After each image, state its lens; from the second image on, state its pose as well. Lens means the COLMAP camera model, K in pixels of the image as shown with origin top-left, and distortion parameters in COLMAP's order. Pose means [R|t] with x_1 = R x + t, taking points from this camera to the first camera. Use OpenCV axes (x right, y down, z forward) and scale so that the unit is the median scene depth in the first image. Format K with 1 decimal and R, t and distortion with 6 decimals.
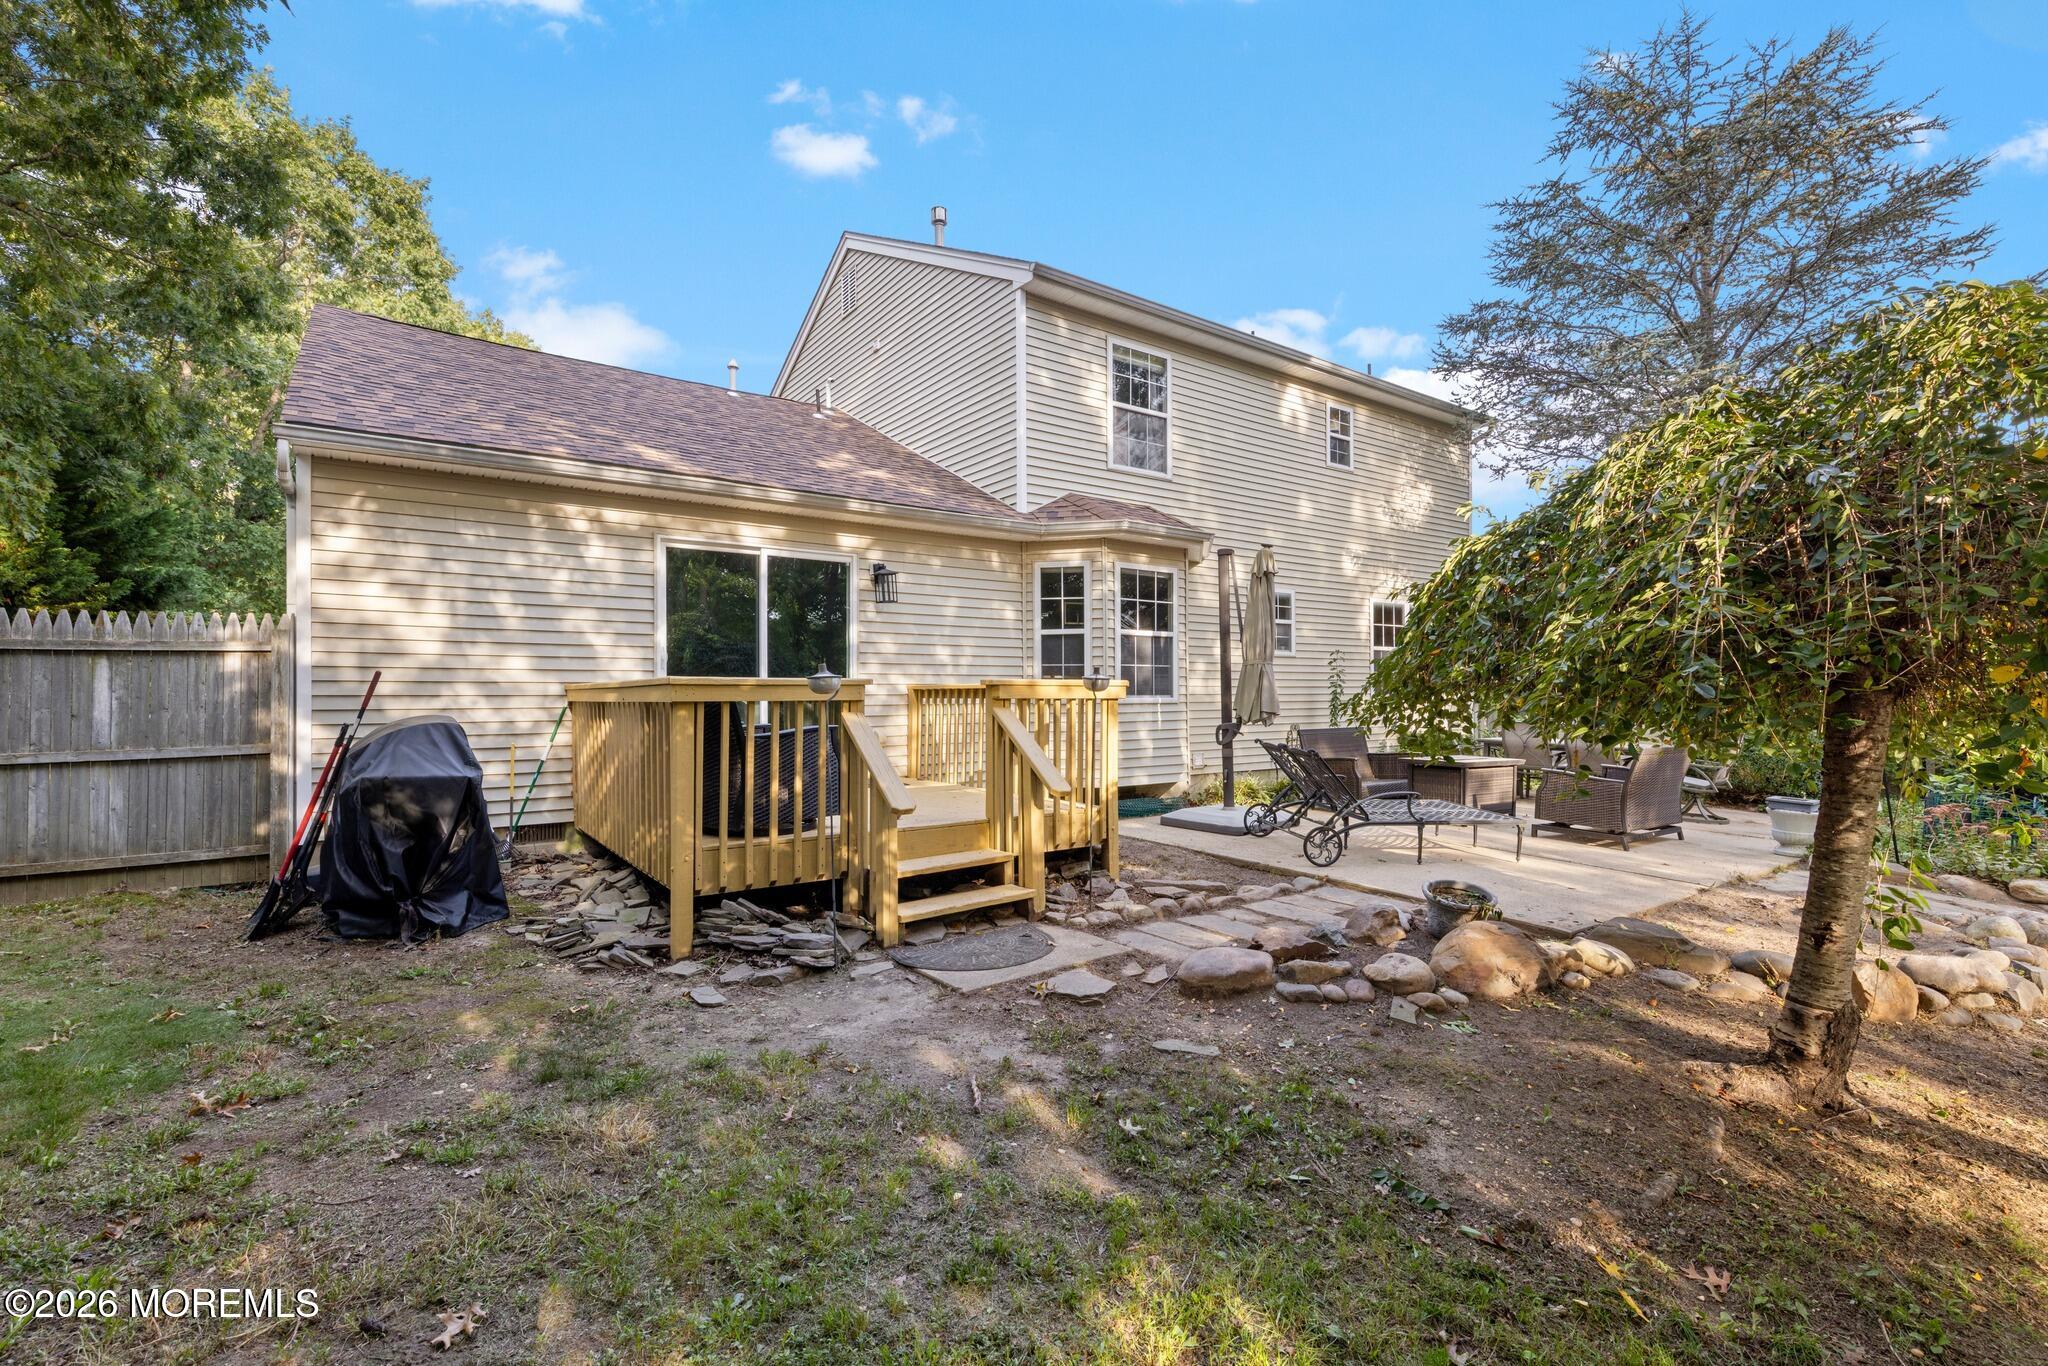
lens RADIAL K [[906.6, 0, 1023.4], [0, 906.6, 692.5], [0, 0, 1]] dist [0.001903, 0.000152]
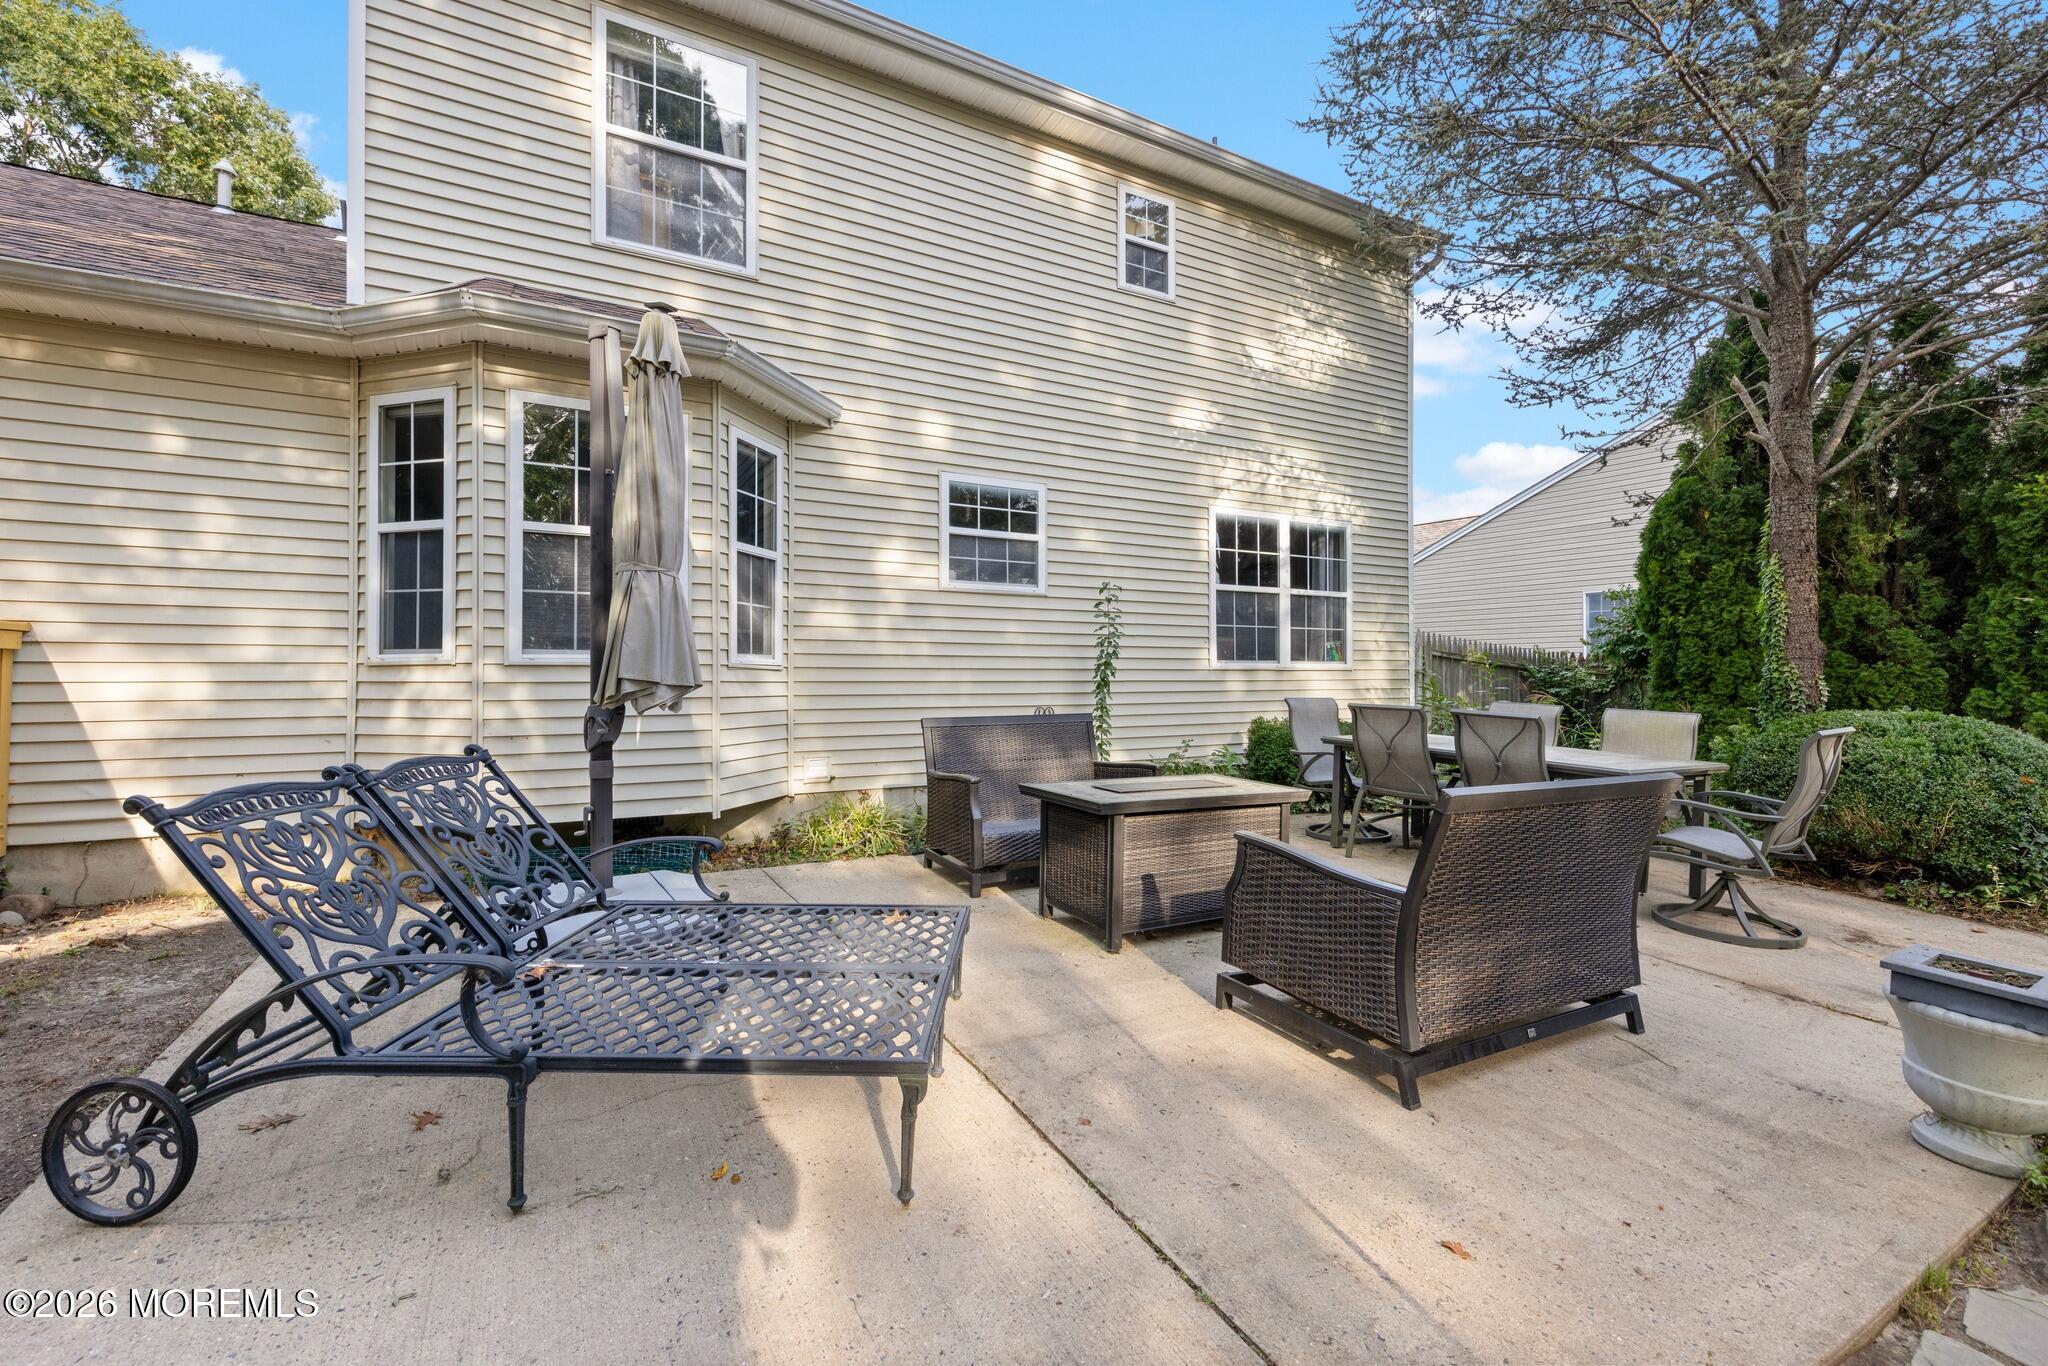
lens RADIAL K [[859.5, 0, 1025.6], [0, 859.5, 672.6], [0, 0, 1]] dist [0.004159, 0.000195]
pose [[0.992957, 0.007458, -0.118239, 0.355683], [-0.007005, 0.999966, 0.004250, 0.010189], [0.118266, -0.003392, 0.992976, 0.426645]]
